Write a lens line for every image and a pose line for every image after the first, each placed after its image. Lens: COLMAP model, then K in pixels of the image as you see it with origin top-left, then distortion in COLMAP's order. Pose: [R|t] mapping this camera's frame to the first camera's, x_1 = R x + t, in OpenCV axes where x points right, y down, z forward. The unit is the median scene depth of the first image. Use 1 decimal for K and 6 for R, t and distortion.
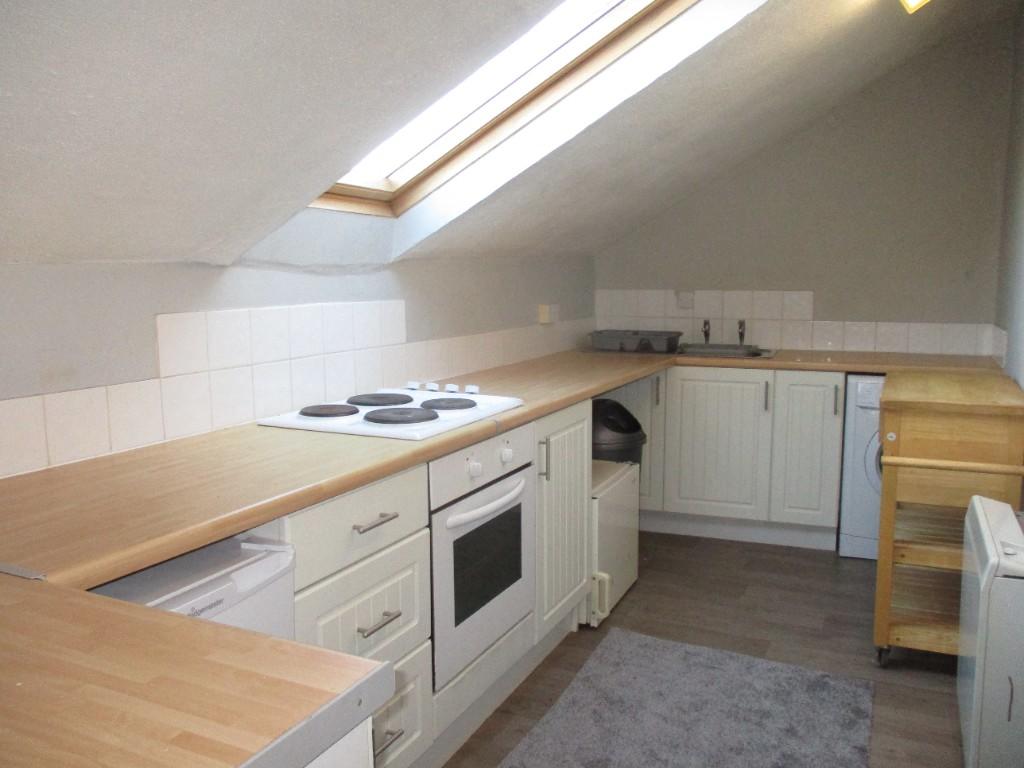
lens RADIAL K [[835.4, 0, 516.4], [0, 835.4, 381.5], [0, 0, 1]] dist [-0.014552, -0.008911]
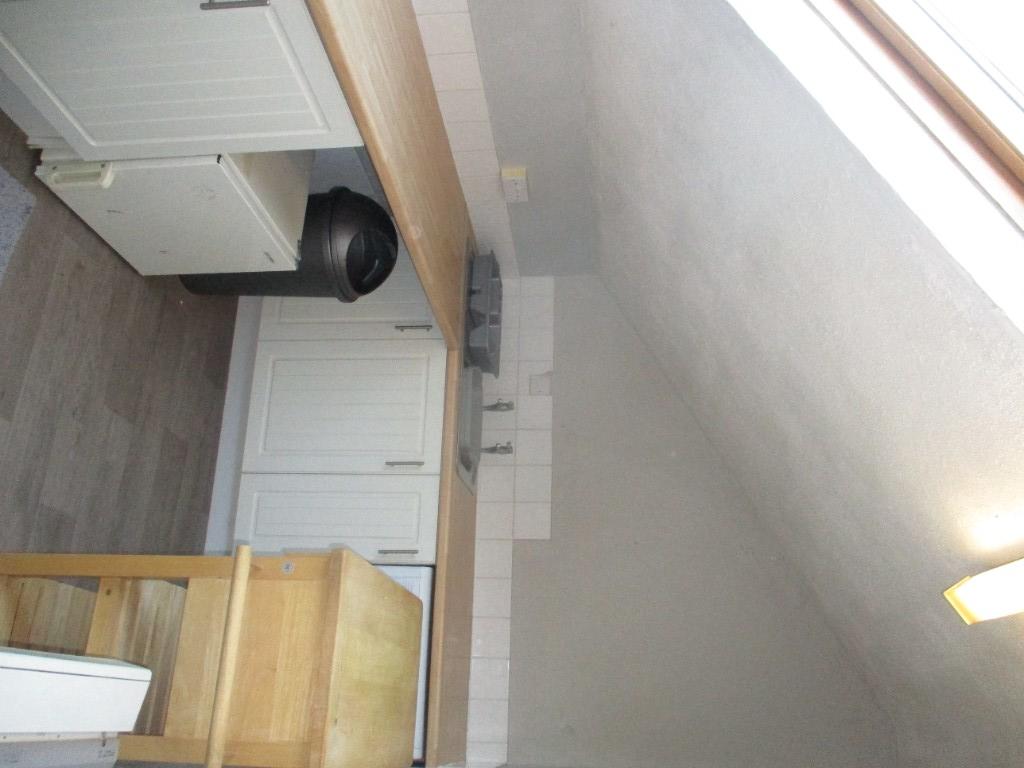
lens RADIAL K [[835.4, 0, 509.5], [0, 835.4, 379.4], [0, 0, 1]] dist [-0.014552, -0.008911]
pose [[0.007672, 0.998949, 0.045190, 0.189693], [-0.999783, 0.008538, -0.018998, -0.062934], [-0.019363, -0.045035, 0.998798, 0.248404]]
